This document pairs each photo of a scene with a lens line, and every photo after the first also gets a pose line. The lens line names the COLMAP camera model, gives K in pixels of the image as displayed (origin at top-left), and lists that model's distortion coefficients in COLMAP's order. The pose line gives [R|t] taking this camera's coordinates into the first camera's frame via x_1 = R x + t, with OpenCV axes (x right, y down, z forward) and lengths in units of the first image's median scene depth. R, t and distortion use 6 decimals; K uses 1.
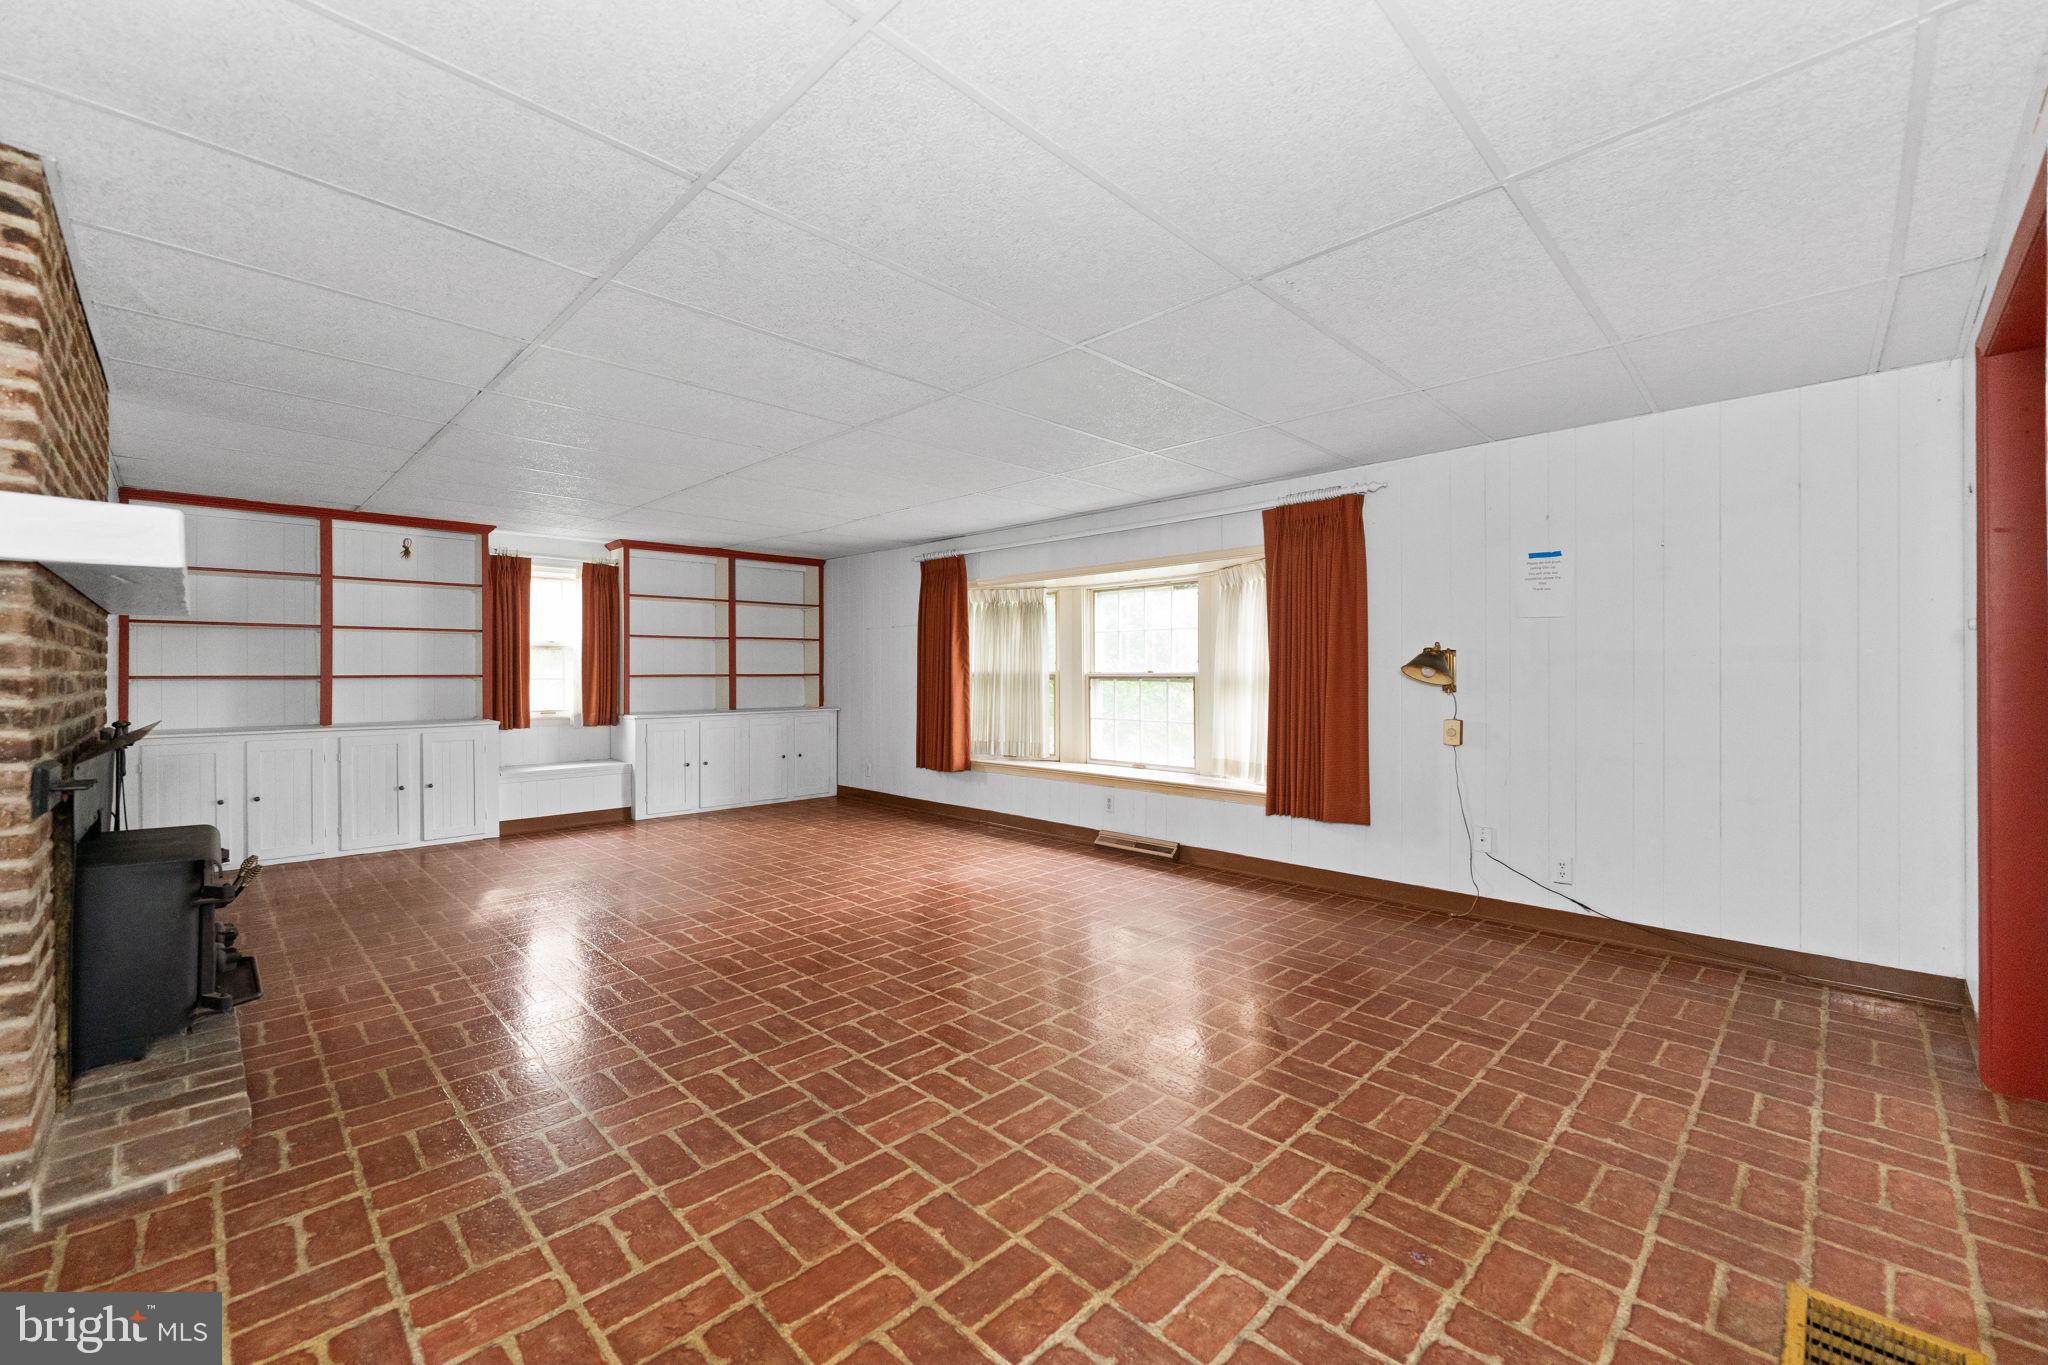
lens RADIAL K [[824.2, 0, 1017.6], [0, 824.2, 689.2], [0, 0, 1]] dist [0.000280, -0.001761]
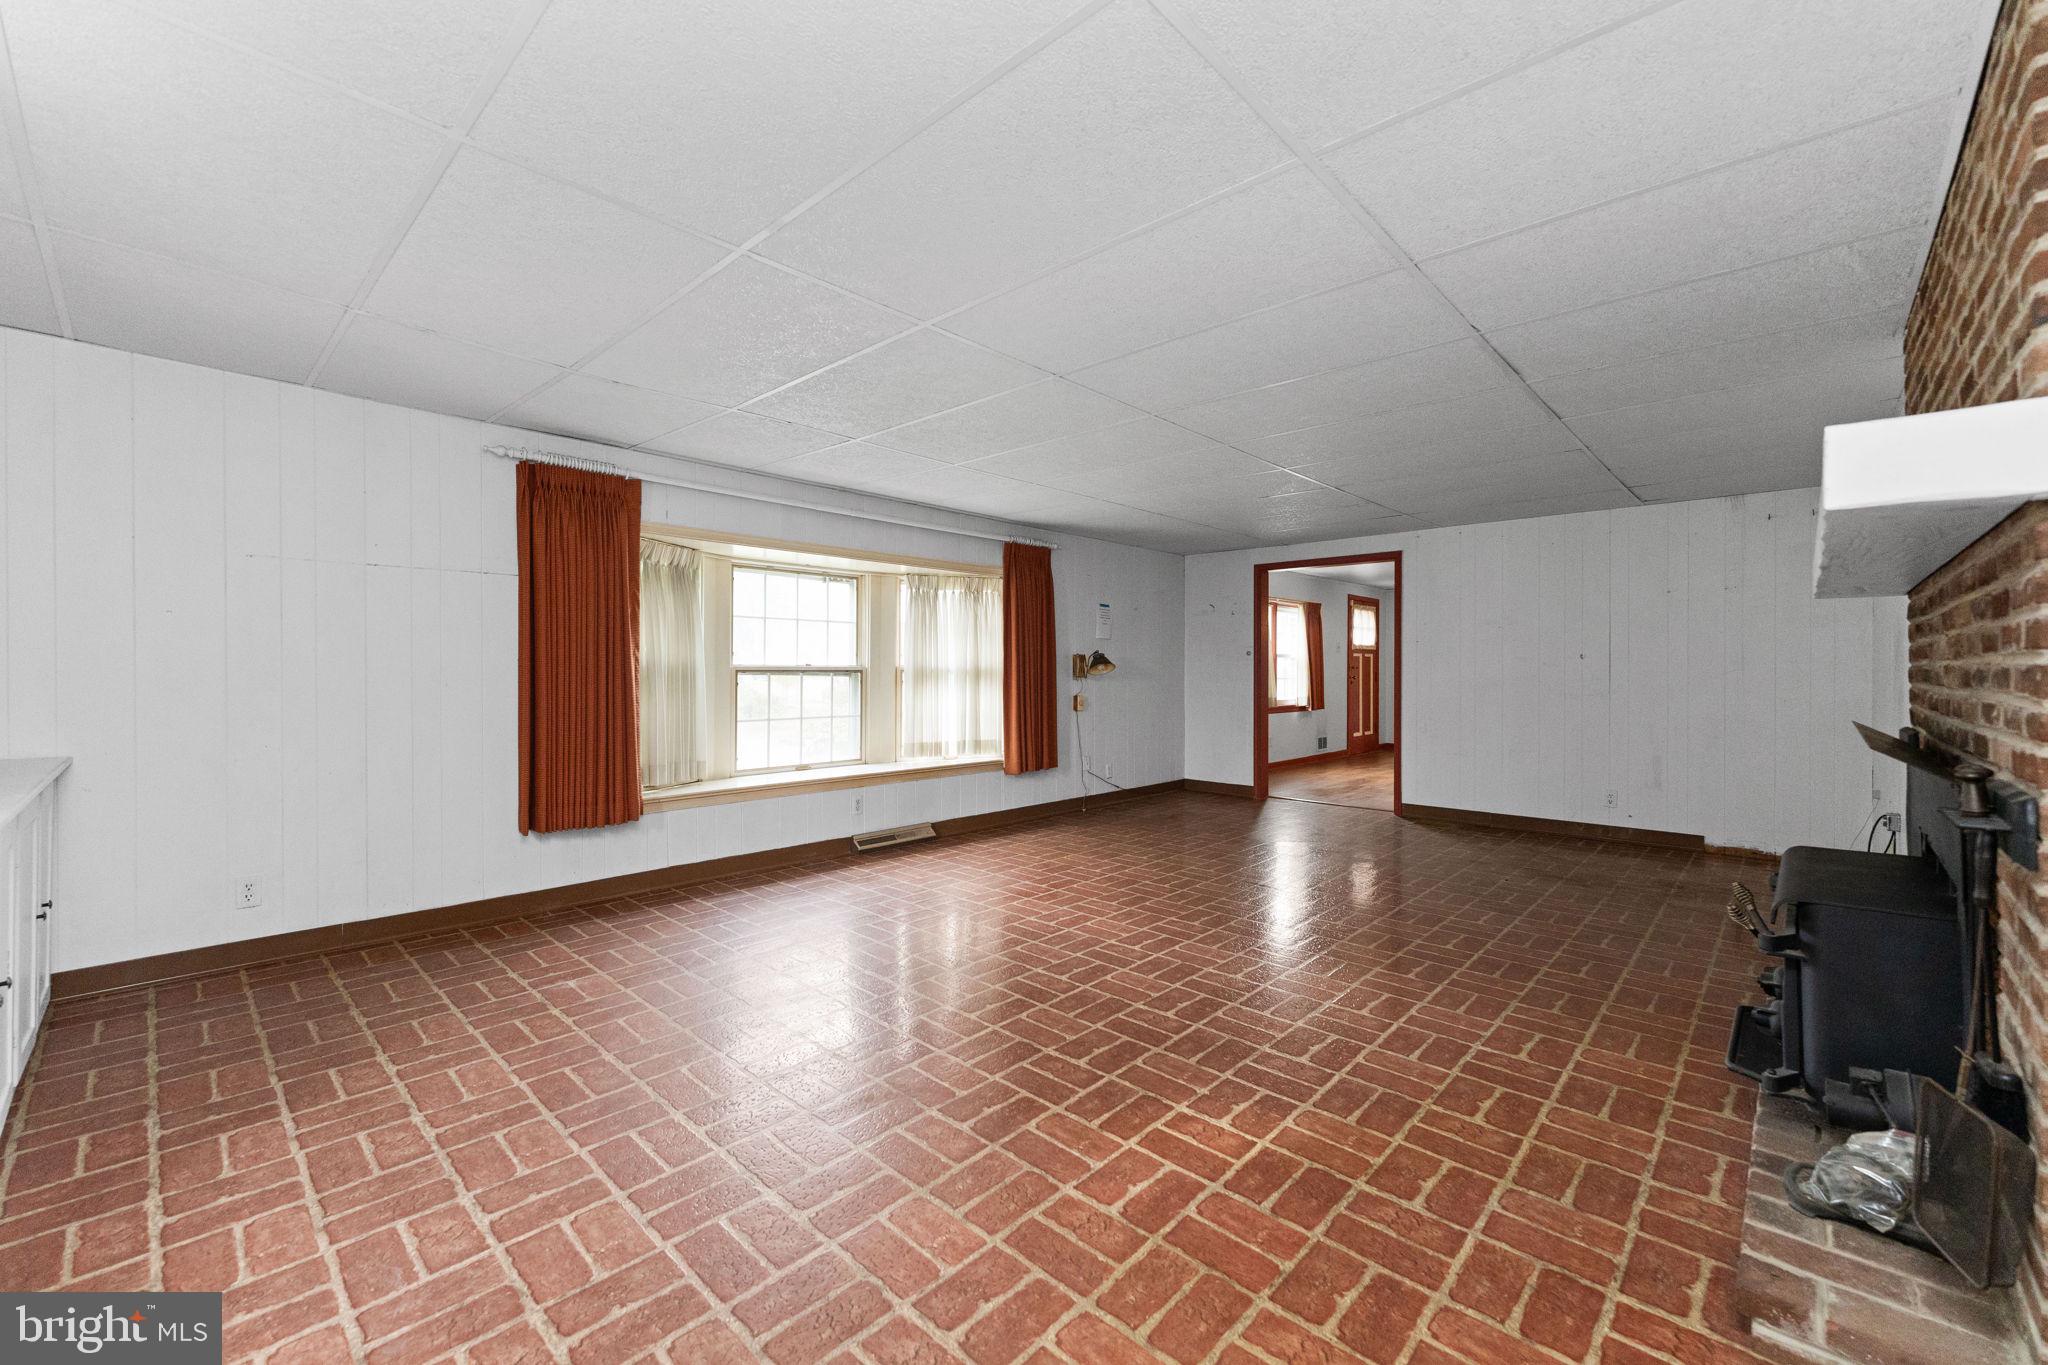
lens RADIAL K [[824.2, 0, 1014.1], [0, 824.2, 662.1], [0, 0, 1]] dist [0.000280, -0.001761]
pose [[-0.028297, 0.007654, 0.999570, -0.493849], [0.013246, 0.999886, -0.007282, -0.008551], [-0.999512, 0.013034, -0.028395, 0.496434]]
